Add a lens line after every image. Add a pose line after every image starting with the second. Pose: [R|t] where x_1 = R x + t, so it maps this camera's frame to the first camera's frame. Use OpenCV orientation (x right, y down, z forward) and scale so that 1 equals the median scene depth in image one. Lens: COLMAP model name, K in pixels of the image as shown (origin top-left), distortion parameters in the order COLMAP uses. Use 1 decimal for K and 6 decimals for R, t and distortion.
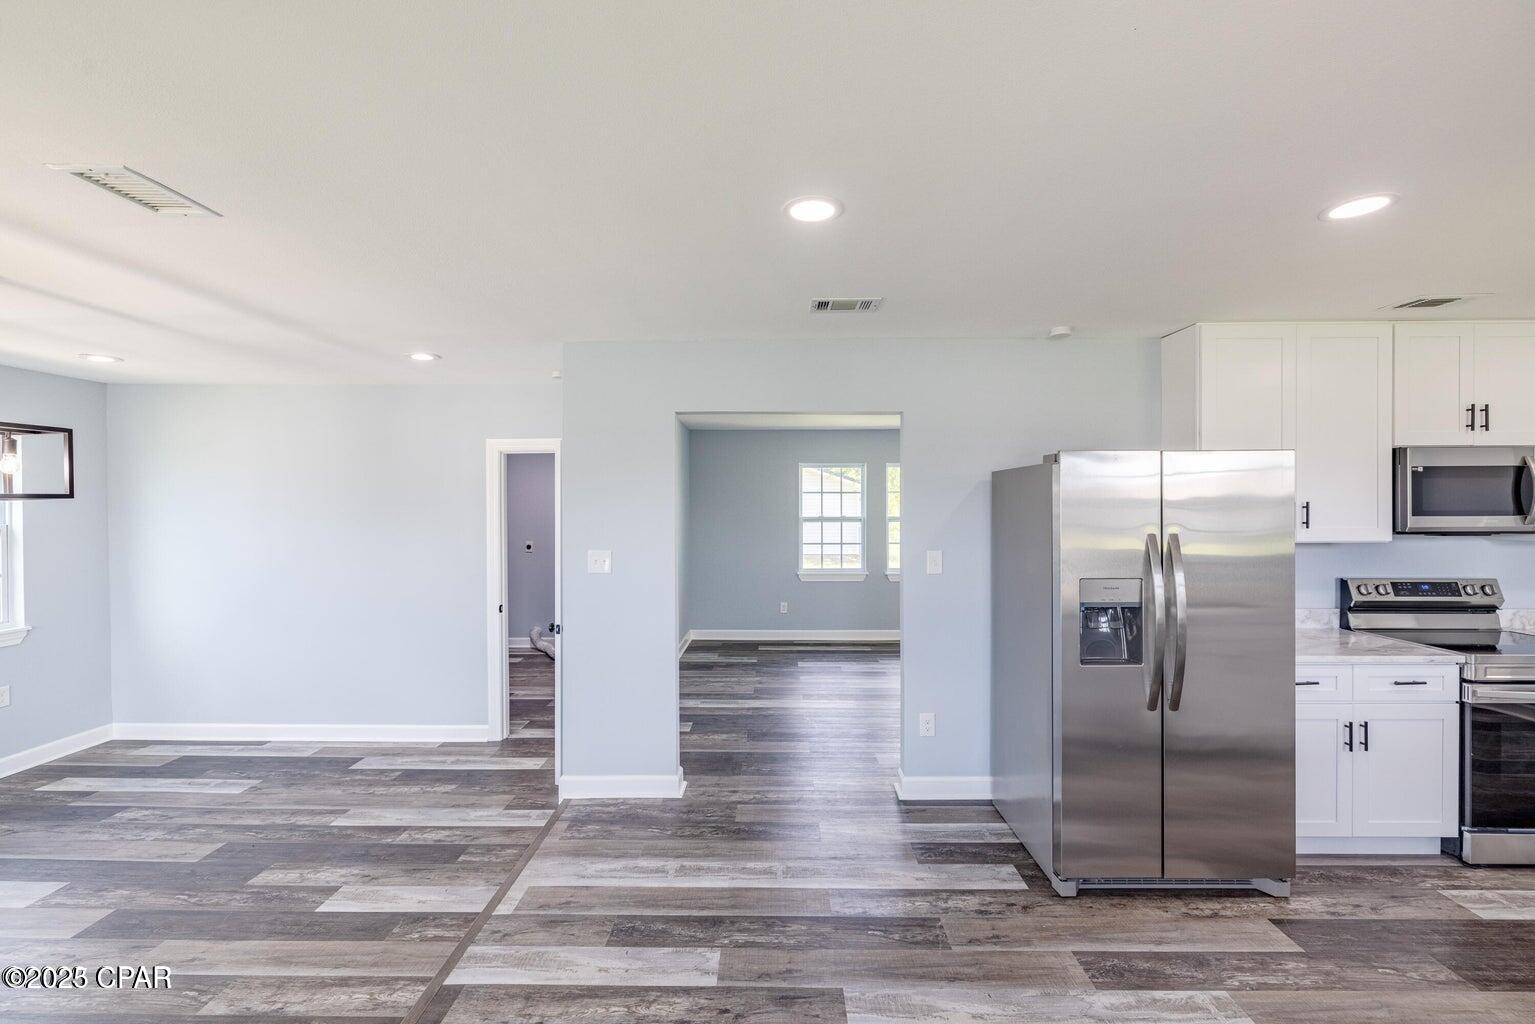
lens RADIAL K [[623.1, 0, 767.9], [0, 623.1, 506.3], [0, 0, 1]] dist [0.000273, -0.000149]
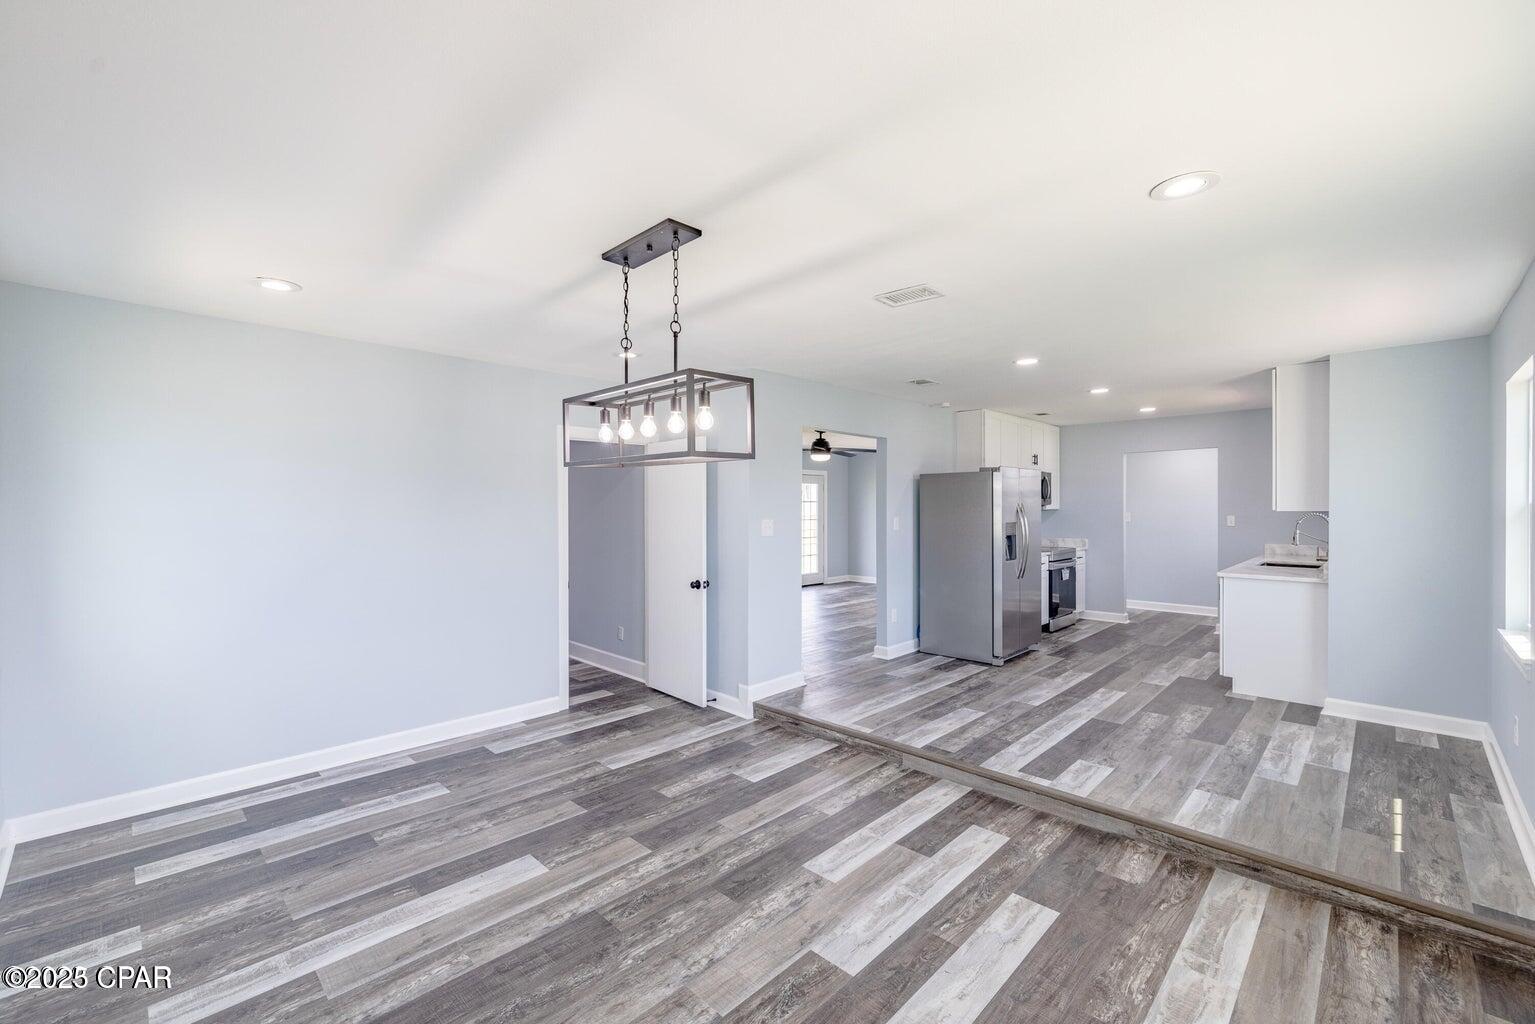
lens RADIAL K [[623.1, 0, 767.9], [0, 623.1, 506.3], [0, 0, 1]] dist [0.000273, -0.000149]
pose [[0.696972, 0.000105, 0.717098, -1.276012], [0.000668, 0.999999, -0.000796, 0.055424], [-0.717098, 0.001034, 0.696972, 0.052633]]
